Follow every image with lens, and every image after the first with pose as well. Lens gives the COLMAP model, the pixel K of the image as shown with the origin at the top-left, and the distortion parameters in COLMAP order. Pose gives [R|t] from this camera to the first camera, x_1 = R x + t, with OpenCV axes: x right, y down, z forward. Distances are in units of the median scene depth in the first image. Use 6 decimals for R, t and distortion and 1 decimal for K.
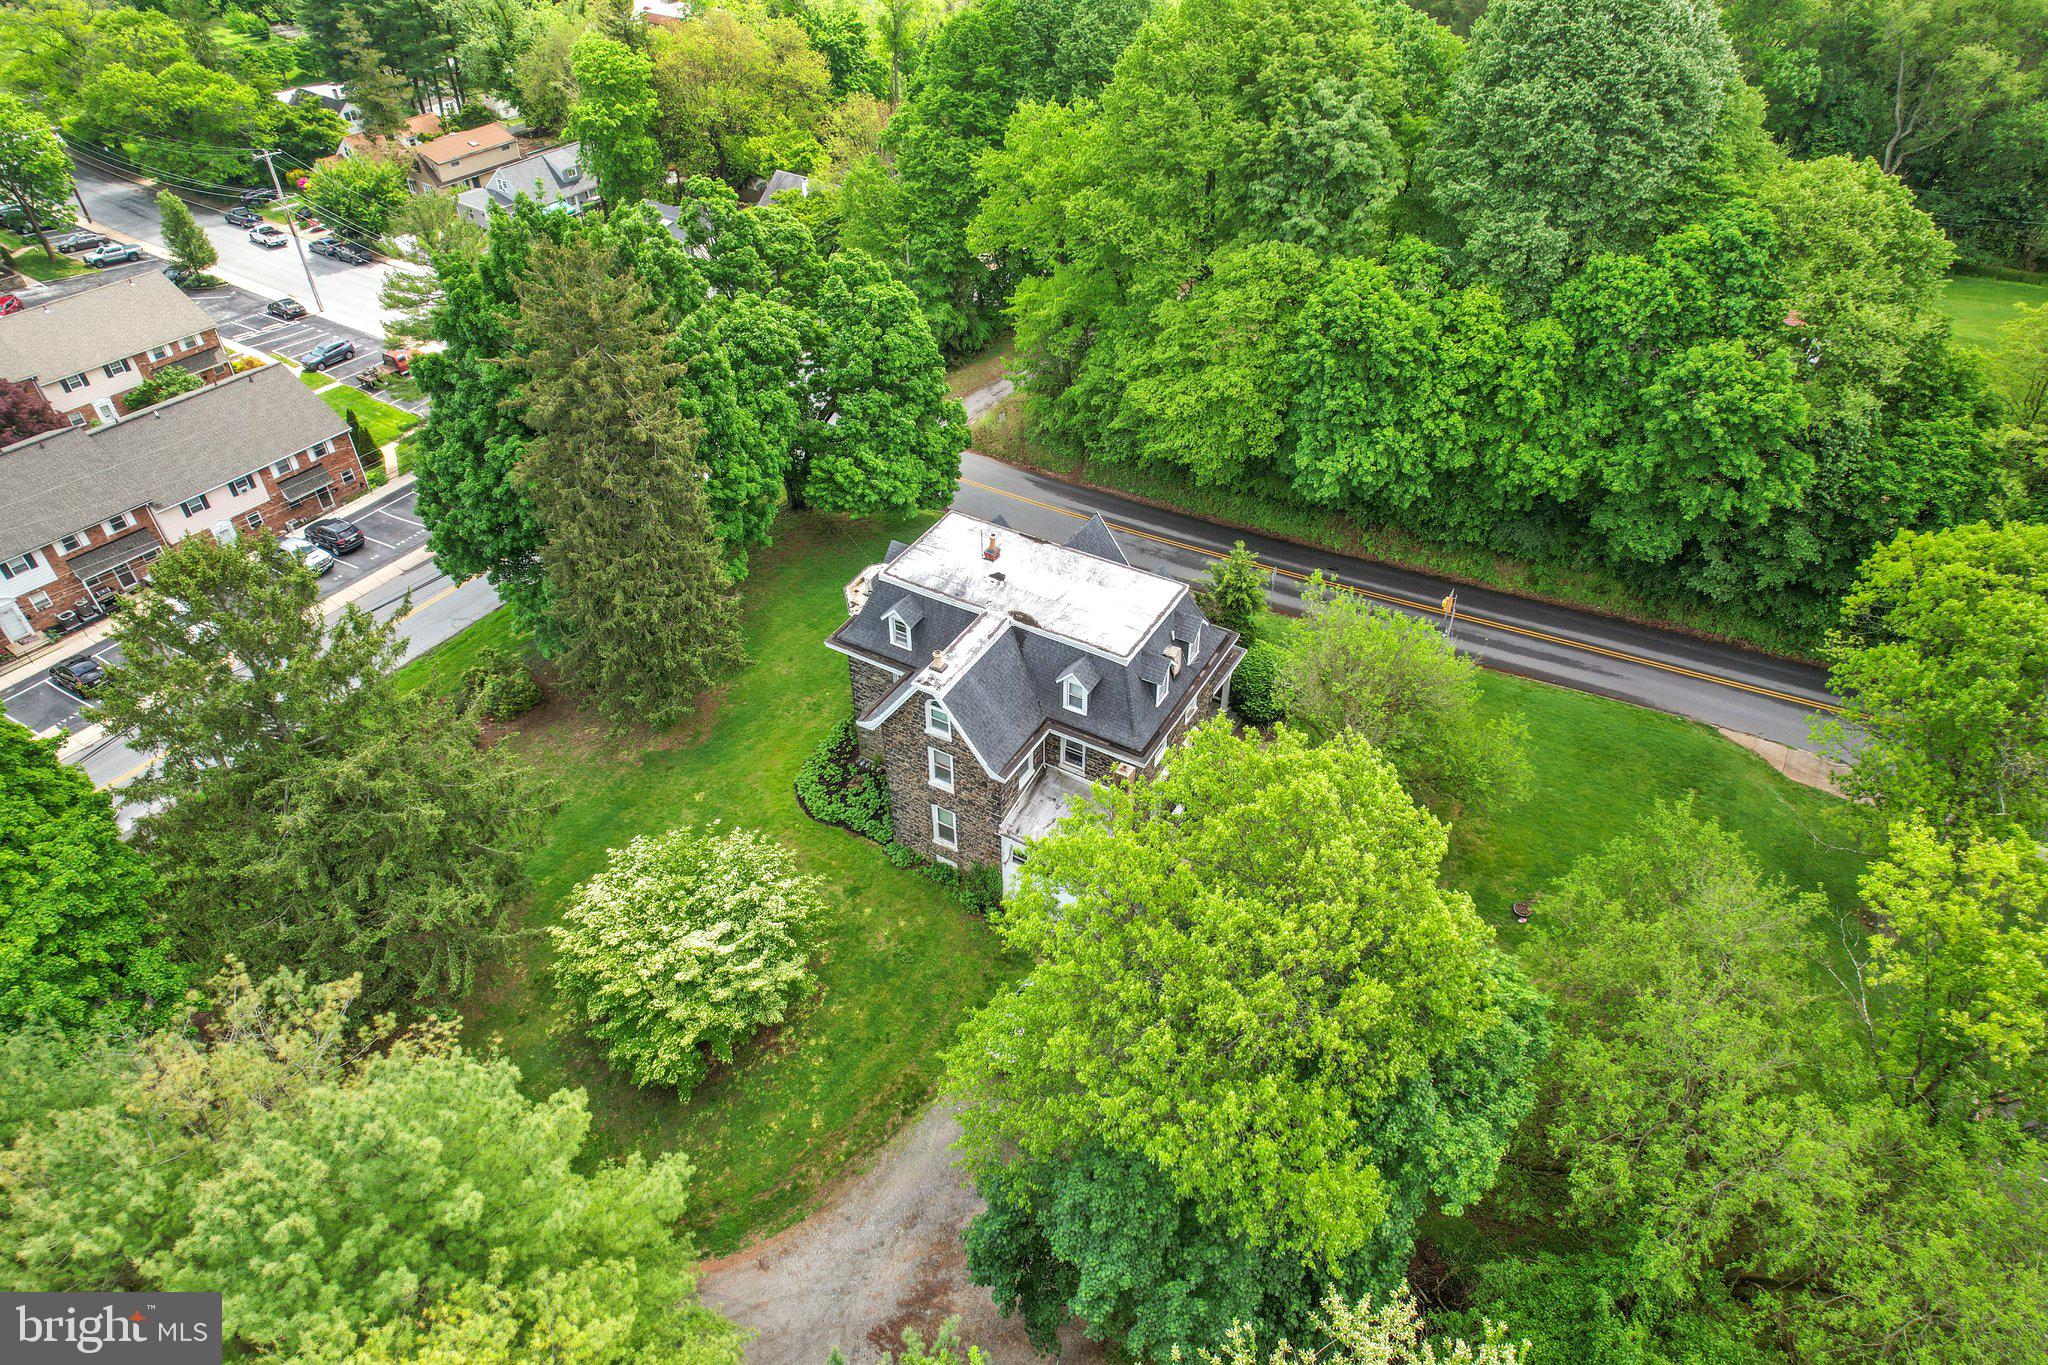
lens RADIAL K [[1310.0, 0, 1039.9], [0, 1310.0, 695.0], [0, 0, 1]] dist [-0.068408, 0.050949]
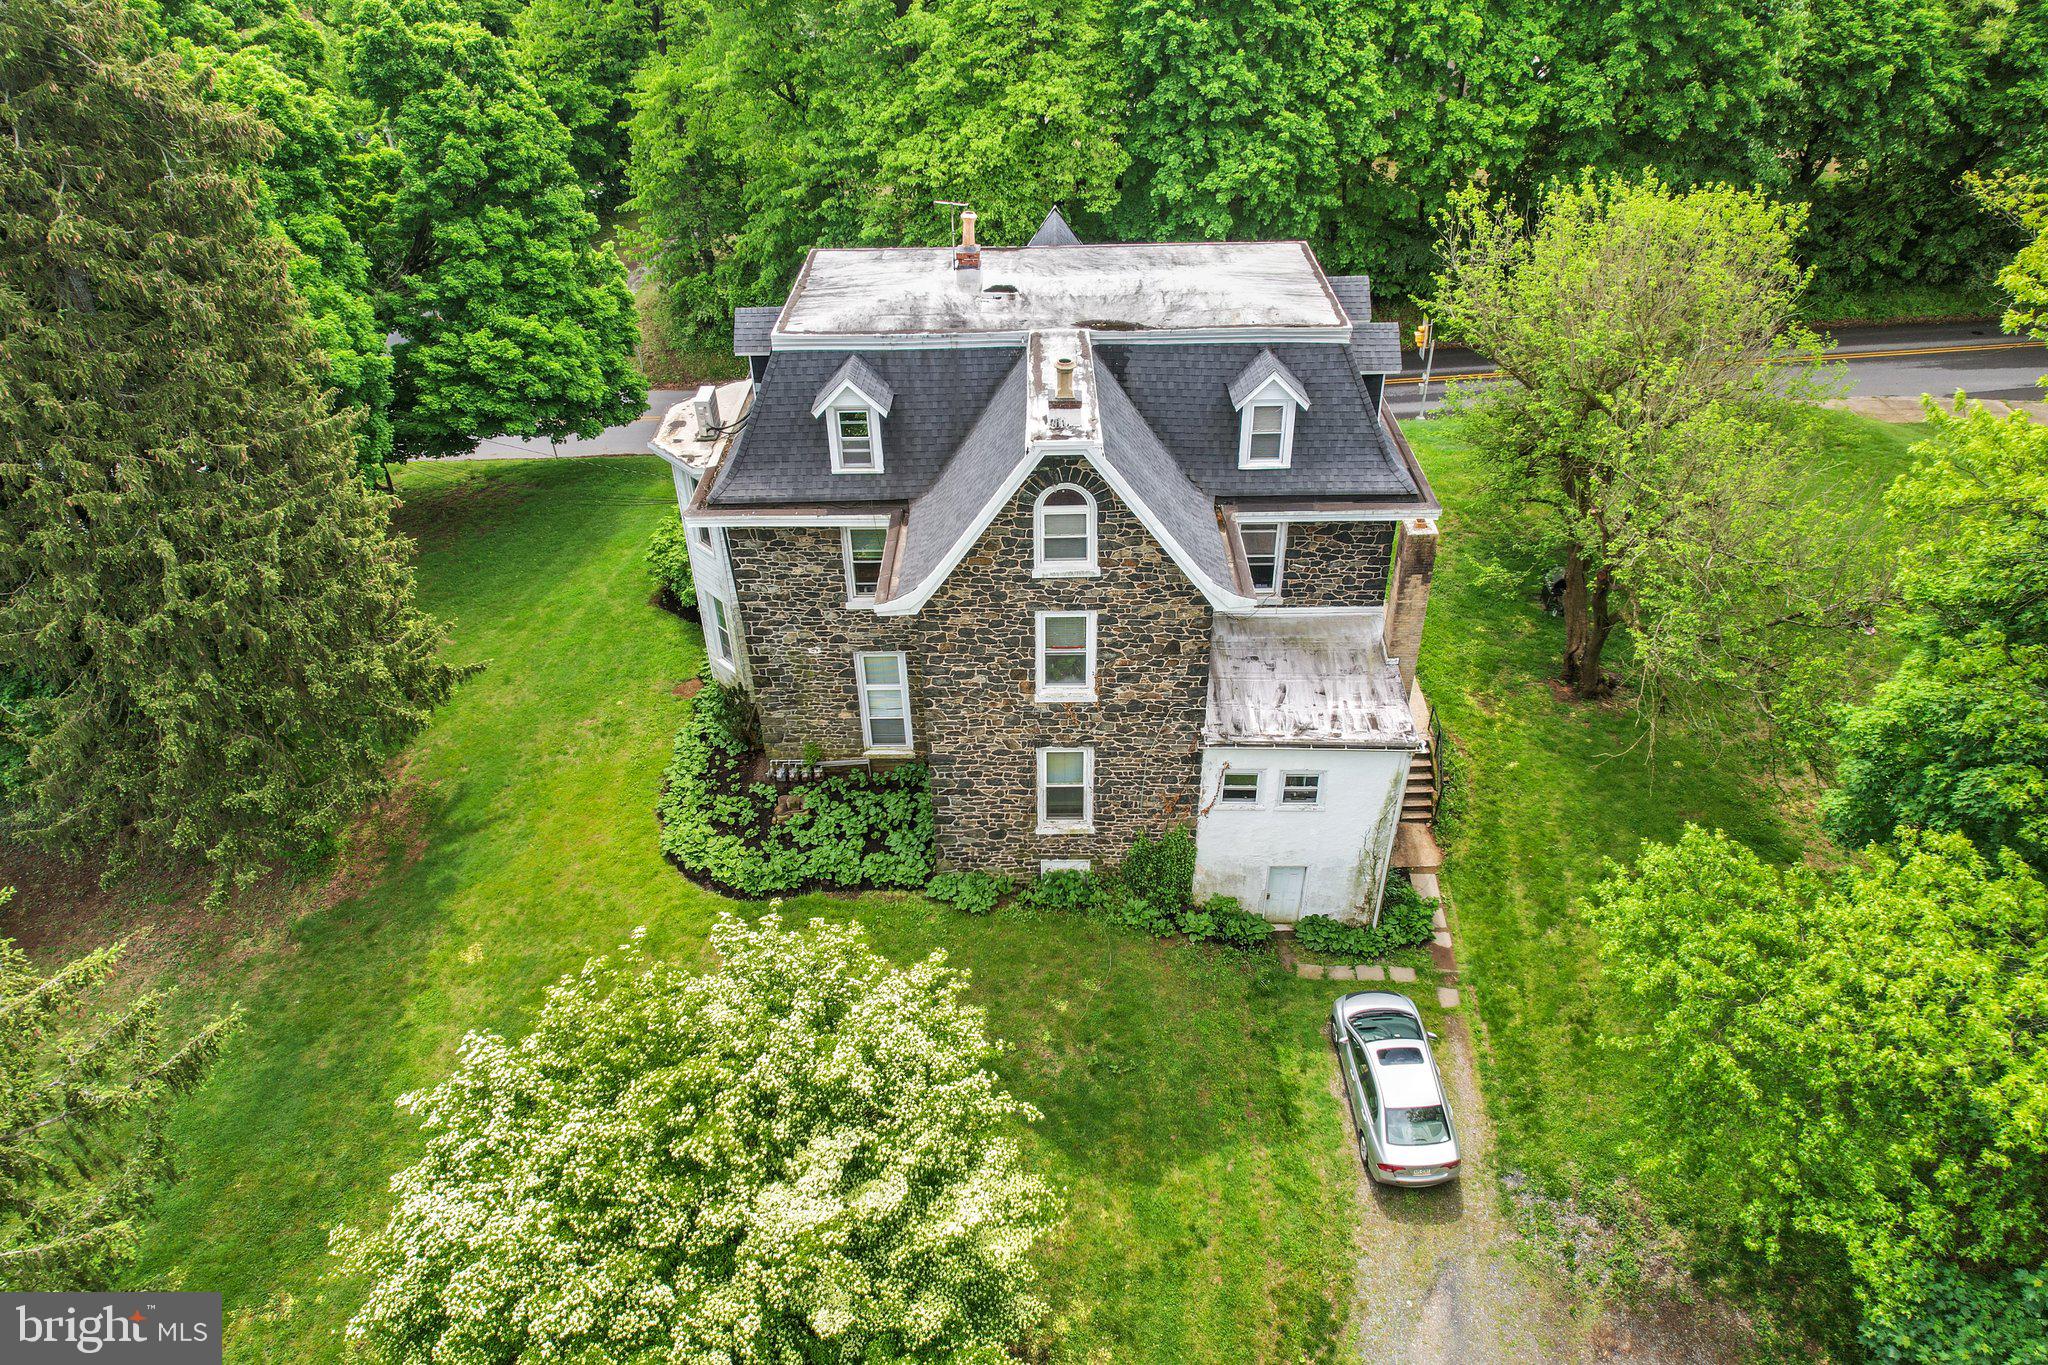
lens RADIAL K [[1310.0, 0, 1039.9], [0, 1310.0, 695.0], [0, 0, 1]] dist [-0.068408, 0.050949]
pose [[0.869561, -0.298681, 0.393260, -0.262382], [0.330208, 0.943814, -0.013316, 0.070015], [-0.367187, 0.141436, 0.919331, 0.539586]]
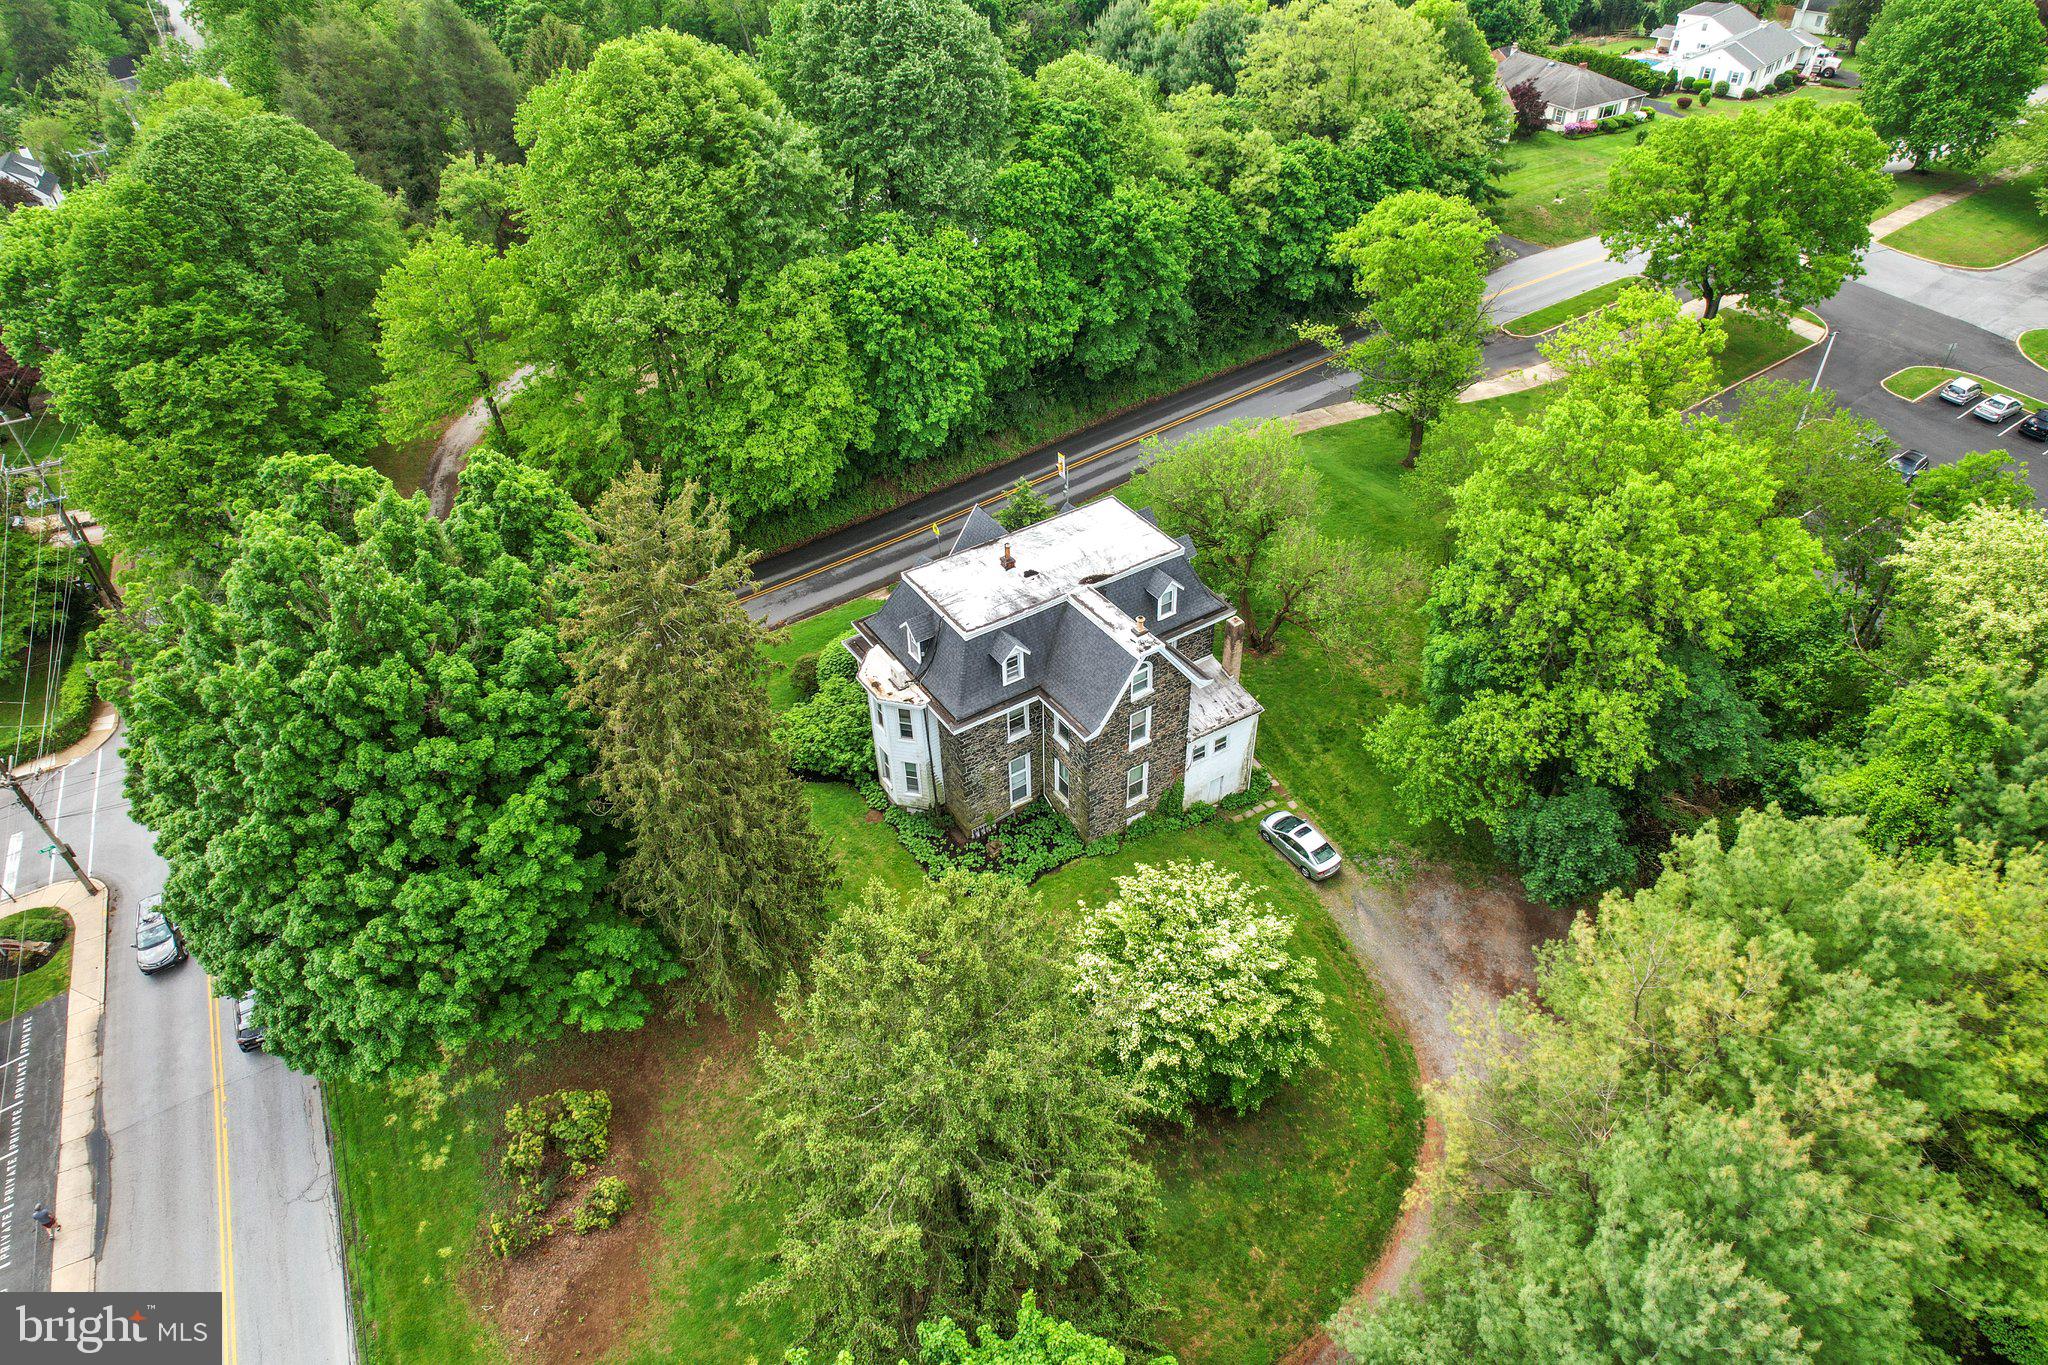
lens RADIAL K [[1310.0, 0, 1039.9], [0, 1310.0, 695.0], [0, 0, 1]] dist [-0.068408, 0.050949]
pose [[0.449530, -0.572129, 0.685997, -0.804845], [0.589858, 0.766842, 0.253024, -0.275624], [-0.670813, 0.290899, 0.682193, 0.289393]]
